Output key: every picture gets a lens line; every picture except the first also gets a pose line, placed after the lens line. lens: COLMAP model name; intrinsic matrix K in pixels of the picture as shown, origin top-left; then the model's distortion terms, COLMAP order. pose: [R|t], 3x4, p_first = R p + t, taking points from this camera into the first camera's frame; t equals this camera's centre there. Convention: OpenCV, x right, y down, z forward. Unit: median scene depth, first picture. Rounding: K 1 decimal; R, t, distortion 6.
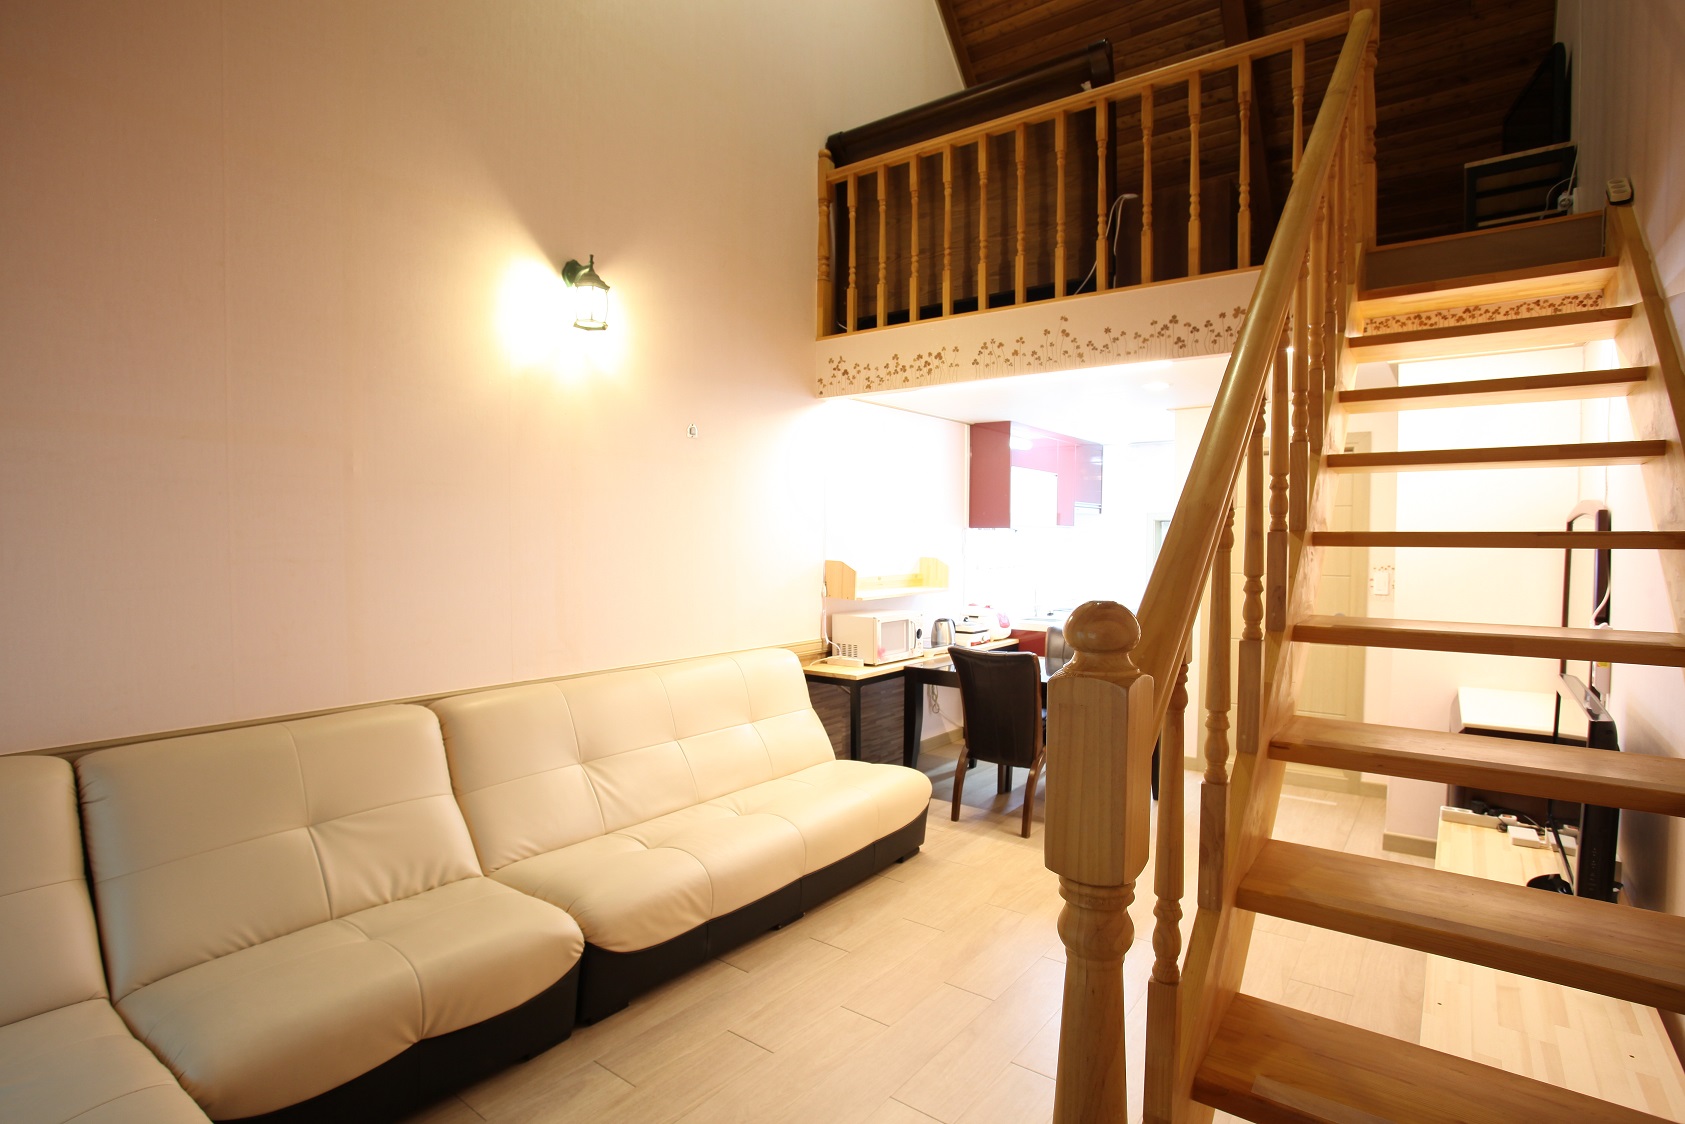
lens RADIAL K [[941.8, 0, 842.5], [0, 941.8, 562.0], [0, 0, 1]] dist [-0.033597, 0.000646]
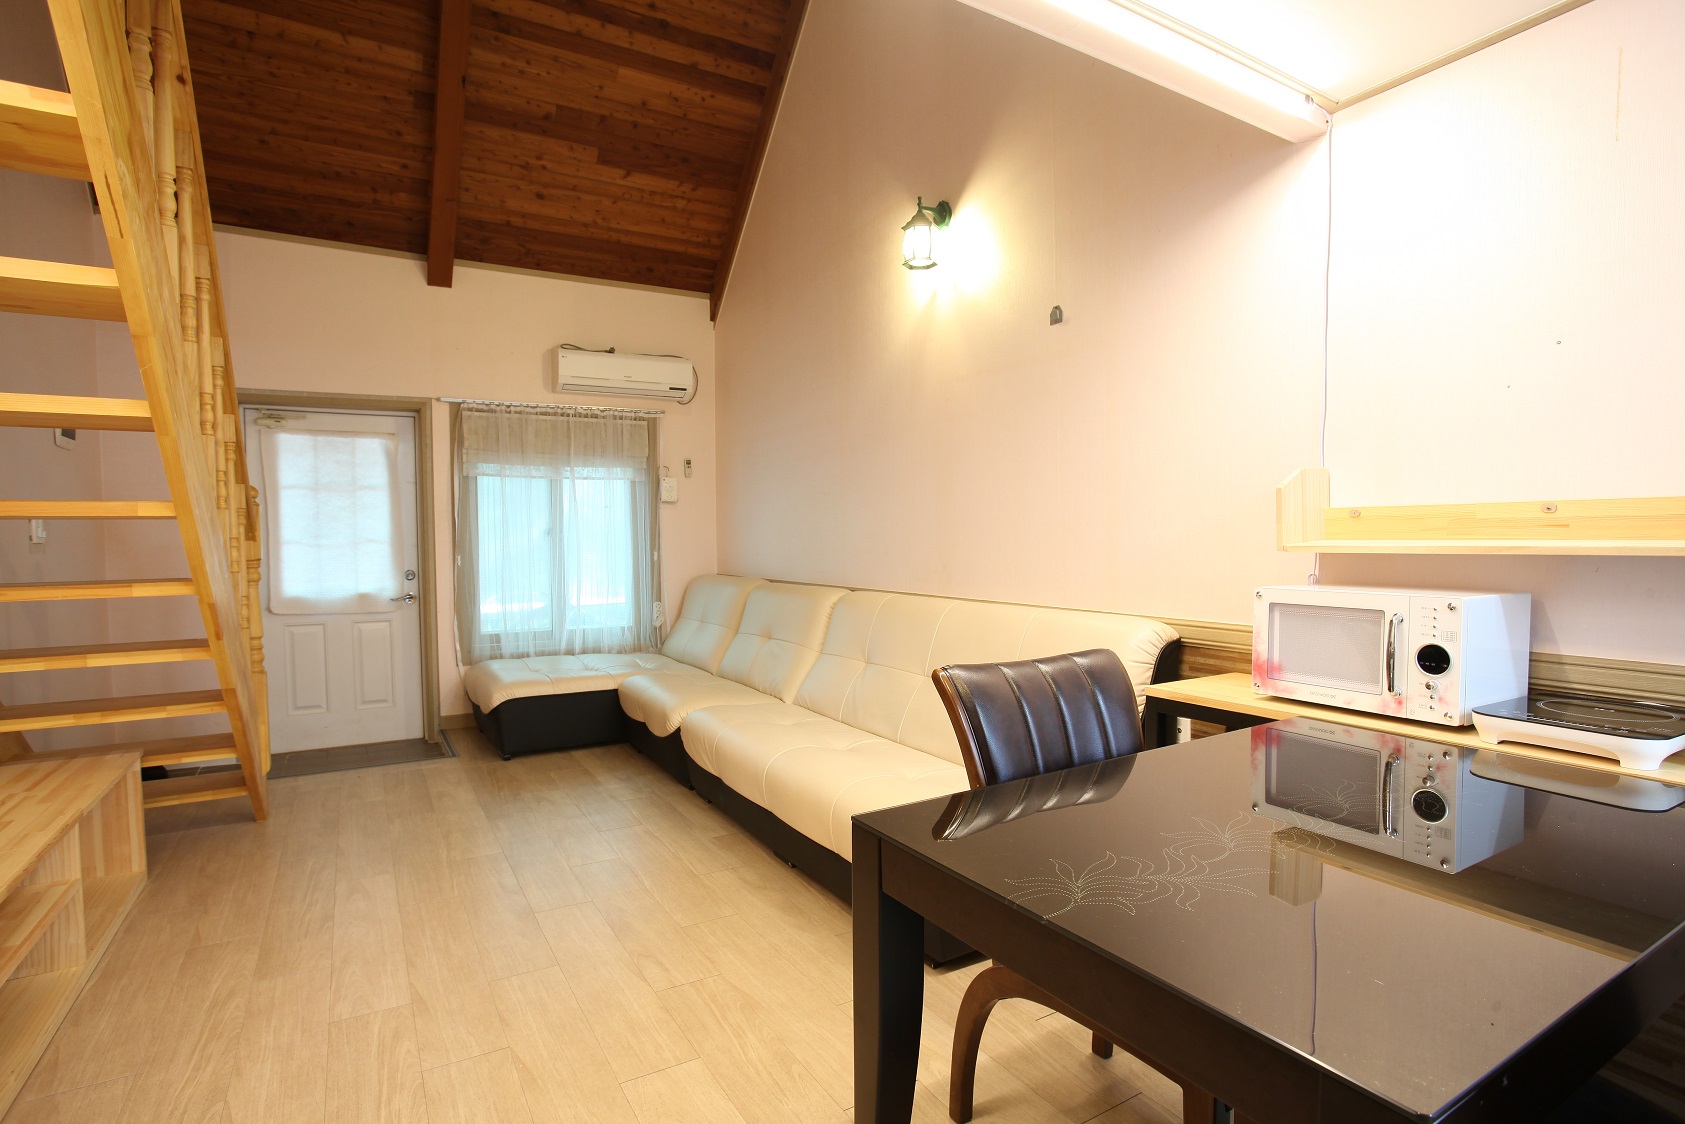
lens RADIAL K [[941.8, 0, 842.5], [0, 941.8, 562.0], [0, 0, 1]] dist [-0.033597, 0.000646]
pose [[-0.469560, 0.018218, -0.882712, 0.572925], [-0.017380, 0.999403, 0.029872, 0.042859], [0.882729, 0.029368, -0.468963, 1.144360]]
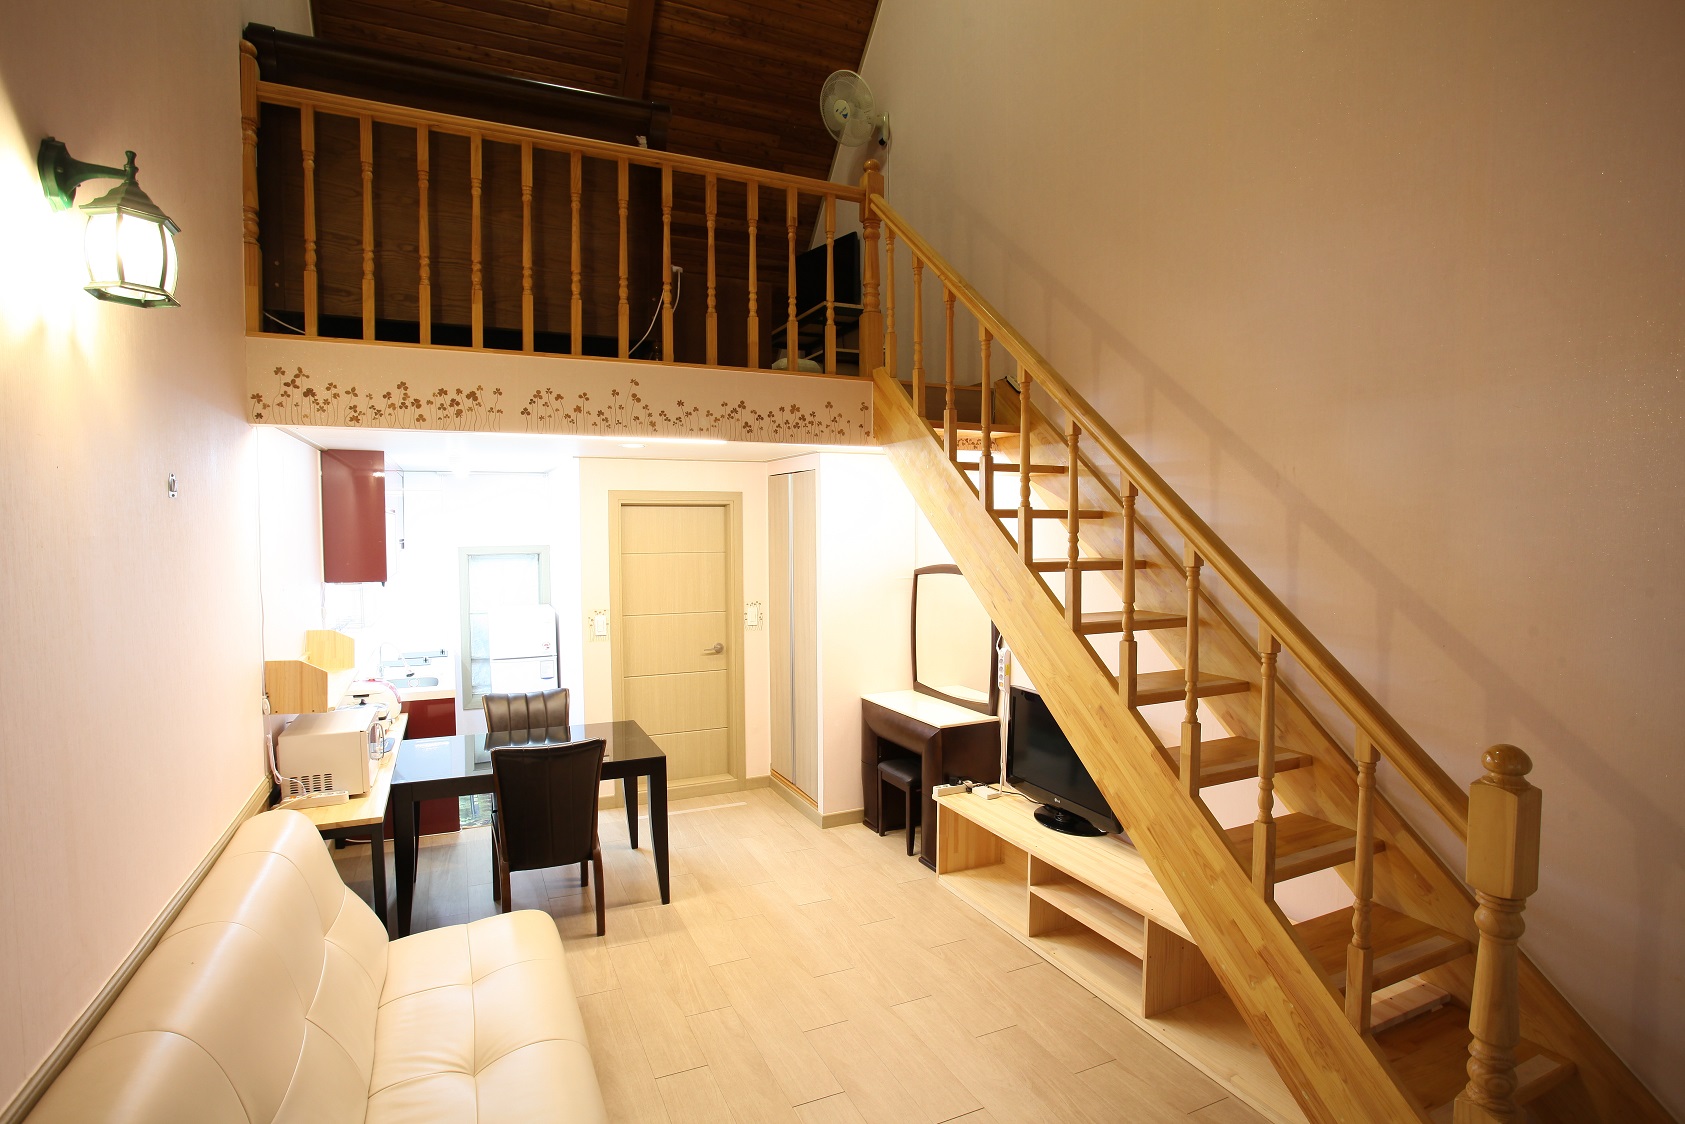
lens RADIAL K [[729.4, 0, 833.7], [0, 729.4, 575.0], [0, 0, 1]] dist [0.013044, 0.000373]
pose [[0.528902, -0.044671, 0.847506, -0.284372], [0.034044, 0.998927, 0.031407, -0.077076], [-0.848000, 0.012242, 0.529855, 0.419576]]
